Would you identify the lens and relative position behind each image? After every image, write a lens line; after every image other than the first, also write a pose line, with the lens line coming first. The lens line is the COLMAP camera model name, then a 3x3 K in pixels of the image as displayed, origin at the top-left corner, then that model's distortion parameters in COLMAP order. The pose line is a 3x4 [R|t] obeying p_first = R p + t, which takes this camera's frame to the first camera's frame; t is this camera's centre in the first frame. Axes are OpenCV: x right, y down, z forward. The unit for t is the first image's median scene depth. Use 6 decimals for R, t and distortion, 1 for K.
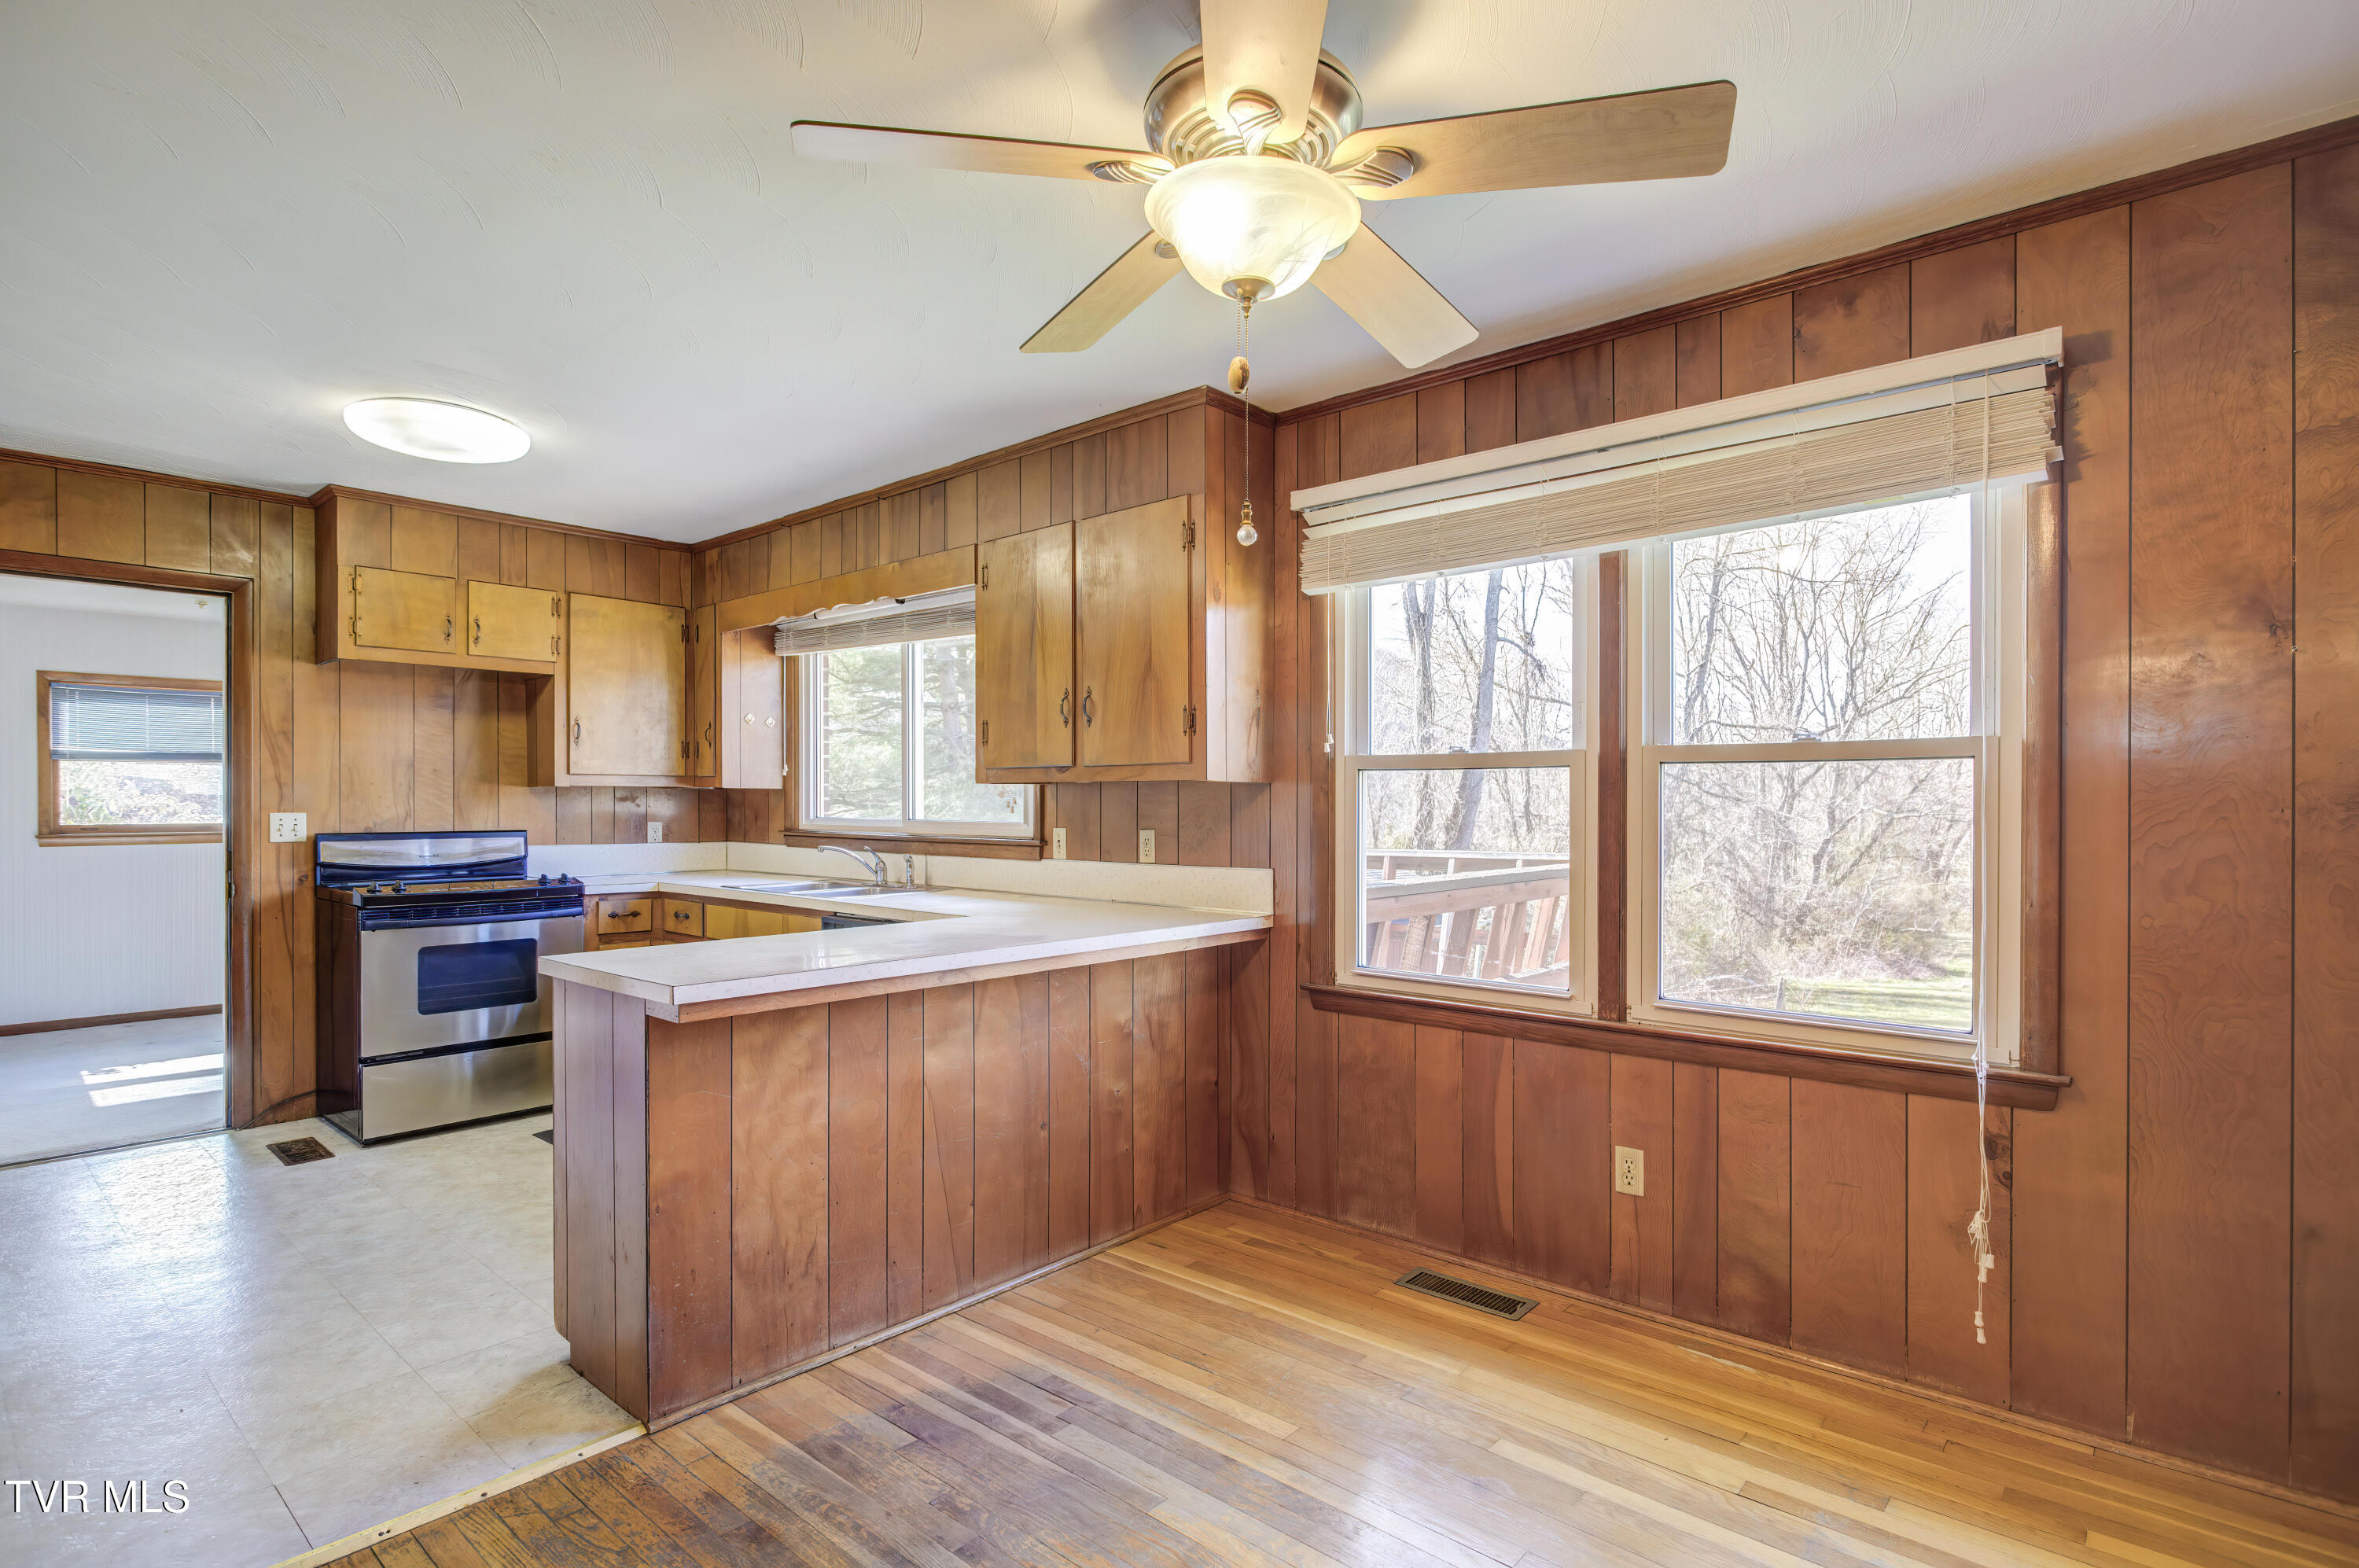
lens RADIAL K [[1152.9, 0, 1195.6], [0, 1152.9, 808.4], [0, 0, 1]] dist [-0.011585, 0.002496]
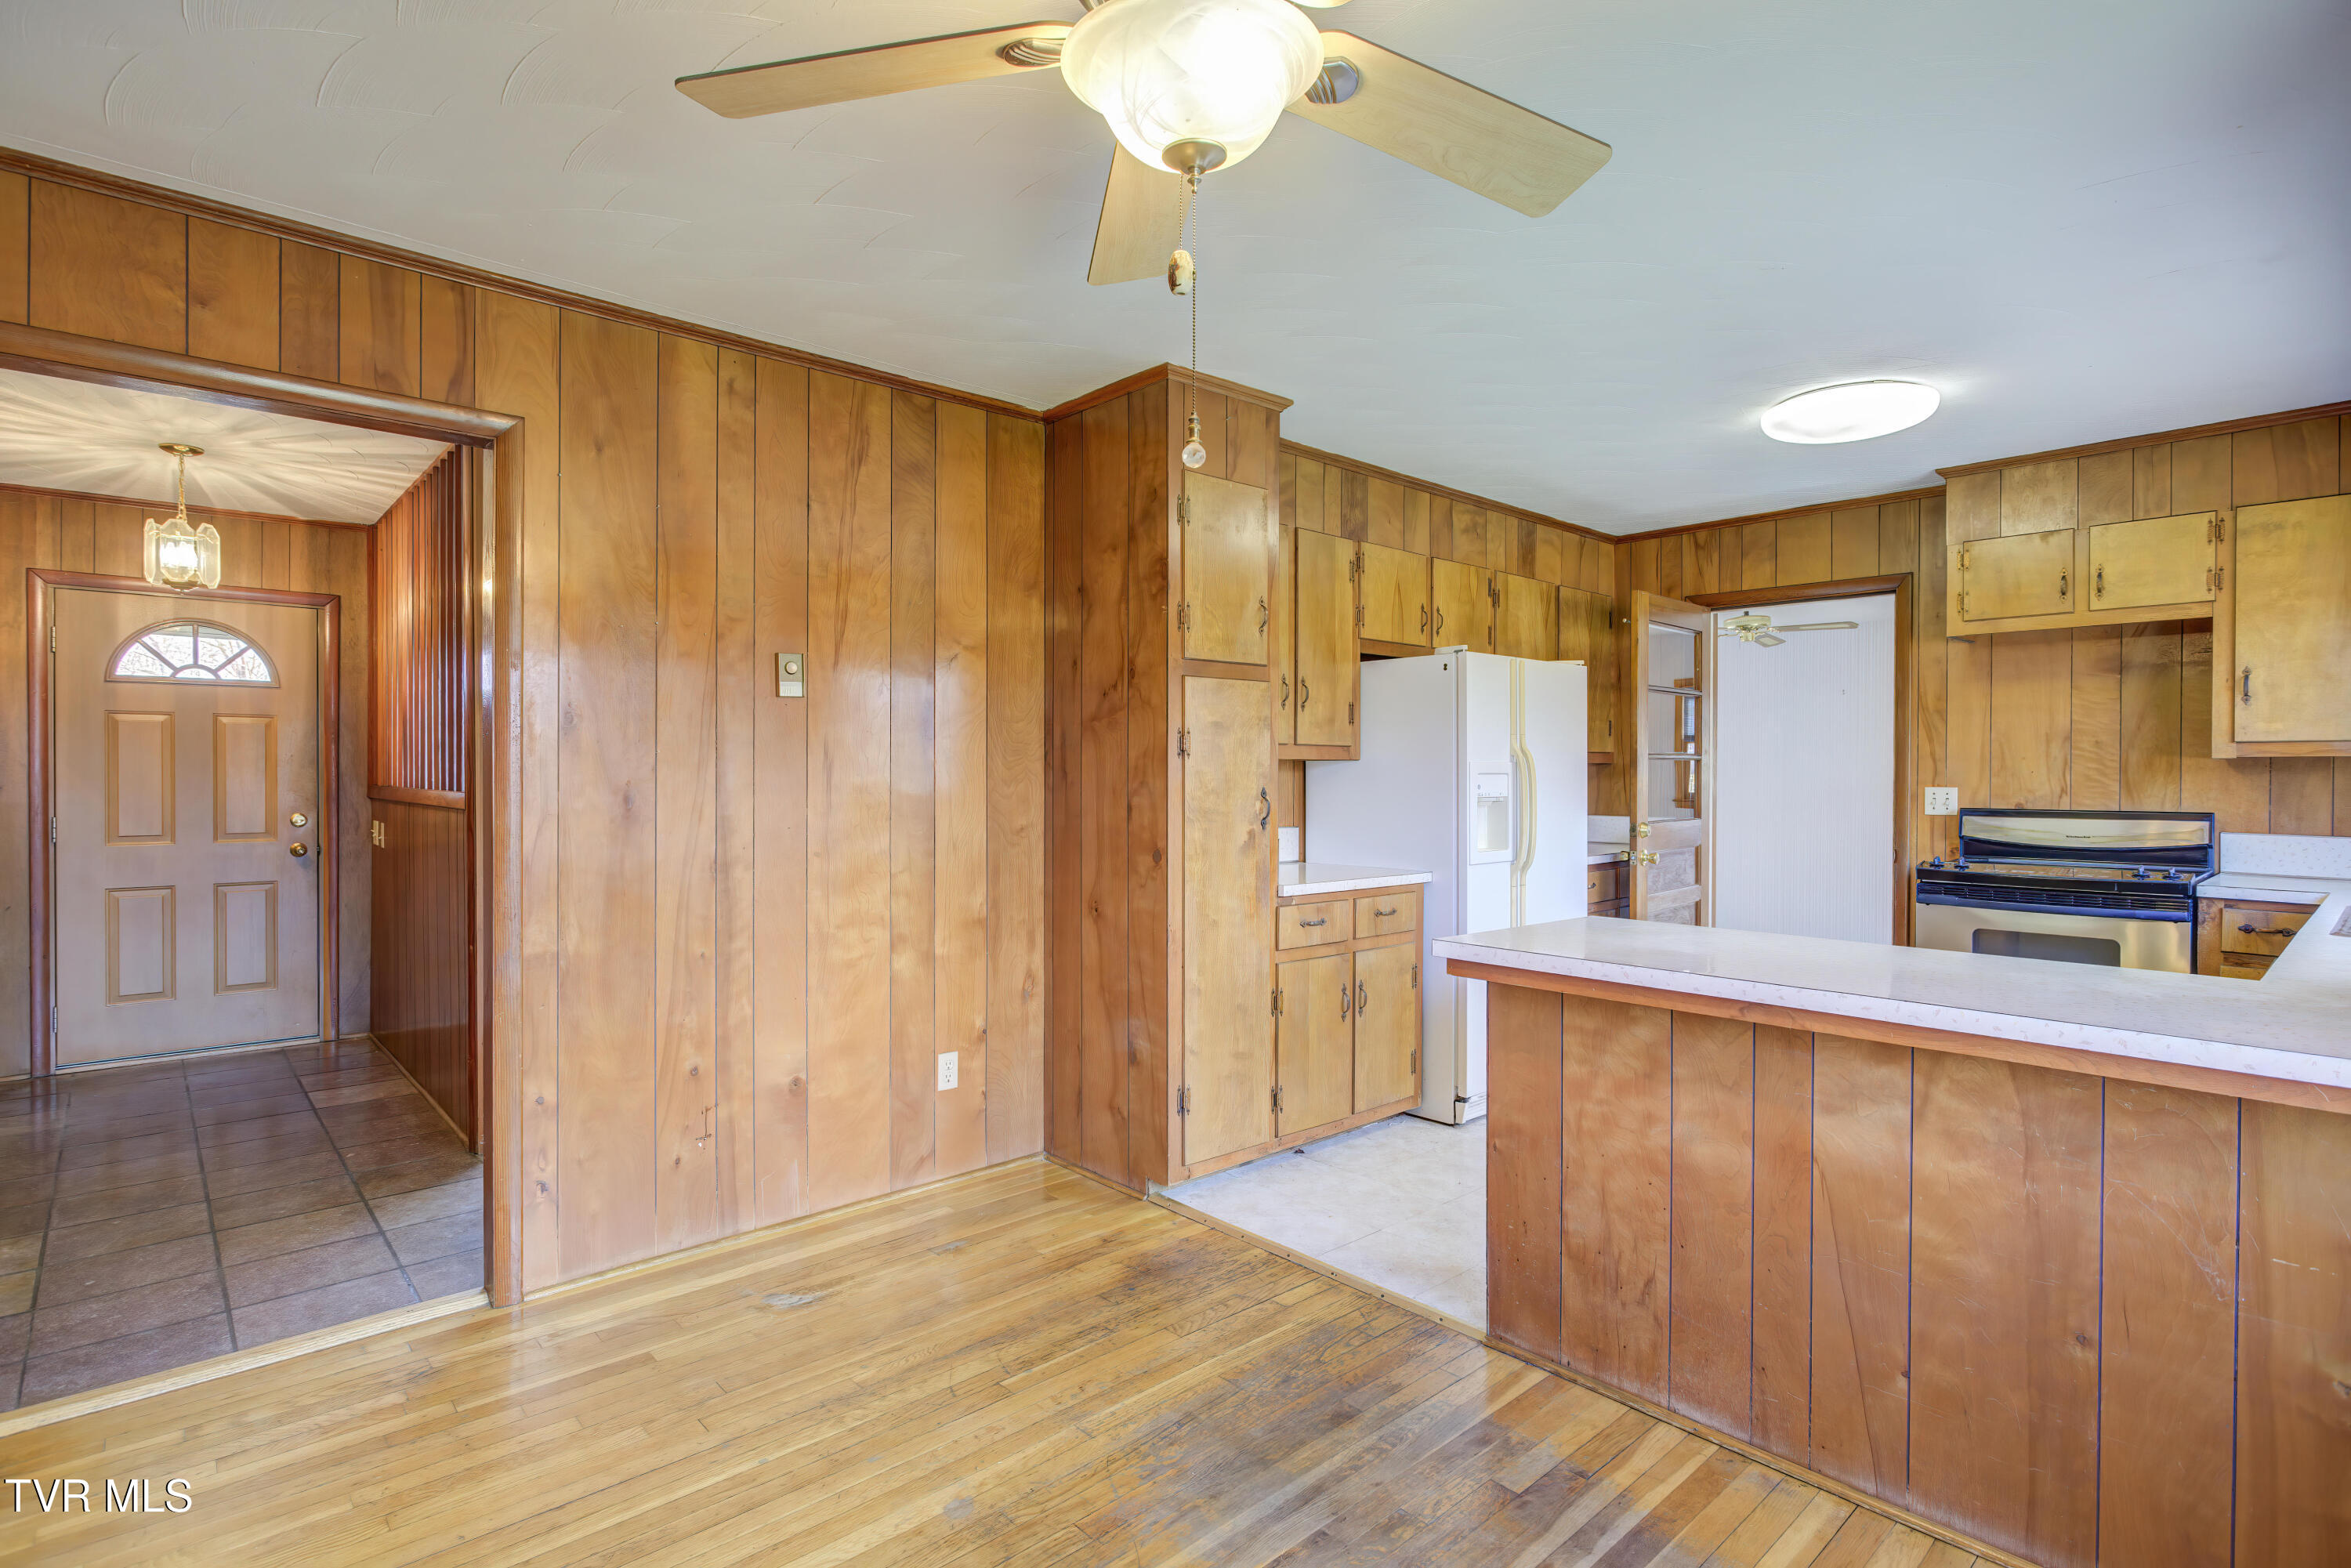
lens RADIAL K [[1149.0, 0, 1156.4], [0, 1149.0, 780.4], [0, 0, 1]] dist [-0.011585, 0.002496]
pose [[-0.122172, 0.005322, -0.992495, 0.330767], [-0.008060, 0.999947, 0.006354, -0.003347], [0.992476, 0.008776, -0.122123, 0.407309]]
